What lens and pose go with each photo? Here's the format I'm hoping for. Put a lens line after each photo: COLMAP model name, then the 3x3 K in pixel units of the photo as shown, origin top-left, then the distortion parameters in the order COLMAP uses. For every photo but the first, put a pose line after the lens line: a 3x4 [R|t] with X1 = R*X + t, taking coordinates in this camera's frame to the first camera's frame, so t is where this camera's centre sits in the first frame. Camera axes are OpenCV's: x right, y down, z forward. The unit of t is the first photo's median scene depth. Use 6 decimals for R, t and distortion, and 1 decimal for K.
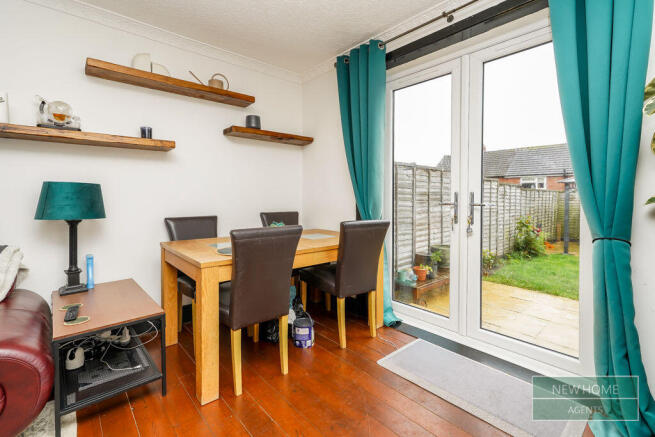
lens RADIAL K [[300.8, 0, 329.3], [0, 300.8, 206.1], [0, 0, 1]] dist [0.002095, 0.001425]
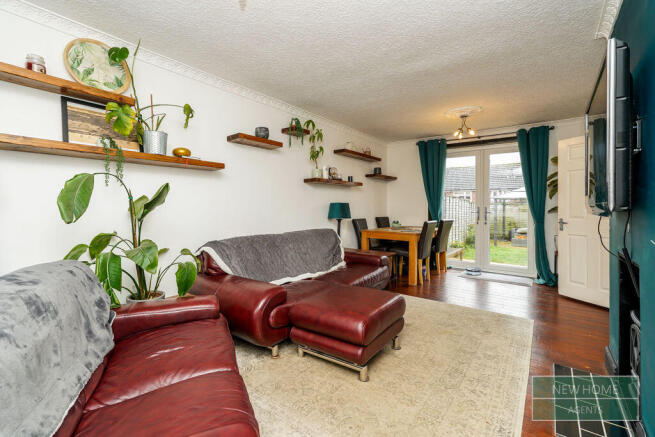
lens RADIAL K [[300.8, 0, 327.8], [0, 300.8, 211.3], [0, 0, 1]] dist [0.002095, 0.001425]
pose [[0.976970, -0.004631, 0.213328, -1.428529], [0.007725, 0.999877, -0.013673, 0.019463], [-0.213238, 0.015006, 0.976885, -1.228343]]
